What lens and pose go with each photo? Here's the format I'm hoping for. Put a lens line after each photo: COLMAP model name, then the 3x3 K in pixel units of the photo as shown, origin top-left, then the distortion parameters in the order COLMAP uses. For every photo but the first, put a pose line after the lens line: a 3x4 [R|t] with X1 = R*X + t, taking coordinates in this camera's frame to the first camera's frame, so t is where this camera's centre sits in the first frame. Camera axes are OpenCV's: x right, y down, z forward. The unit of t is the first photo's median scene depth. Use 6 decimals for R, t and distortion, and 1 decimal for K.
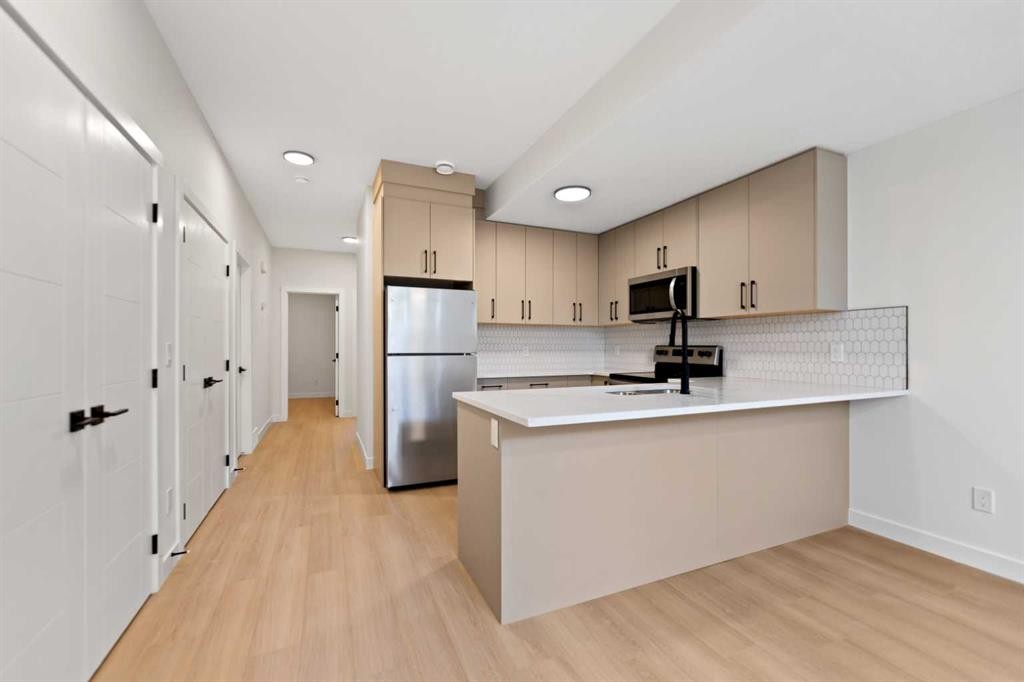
lens RADIAL K [[422.5, 0, 506.0], [0, 422.5, 342.0], [0, 0, 1]] dist [0.003240, 0.000234]
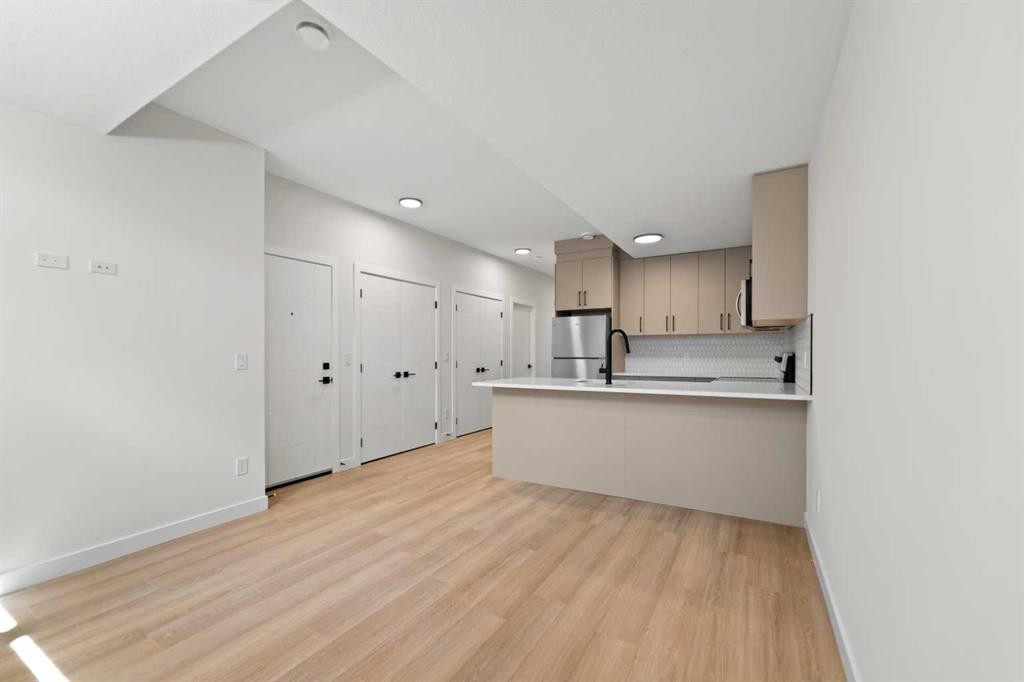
lens RADIAL K [[422.5, 0, 514.8], [0, 422.5, 348.2], [0, 0, 1]] dist [0.003240, 0.000234]
pose [[0.597755, -0.011185, -0.801601, 0.977904], [0.012343, 0.999913, -0.004748, -0.003627], [0.801584, -0.007056, 0.597841, -0.134439]]
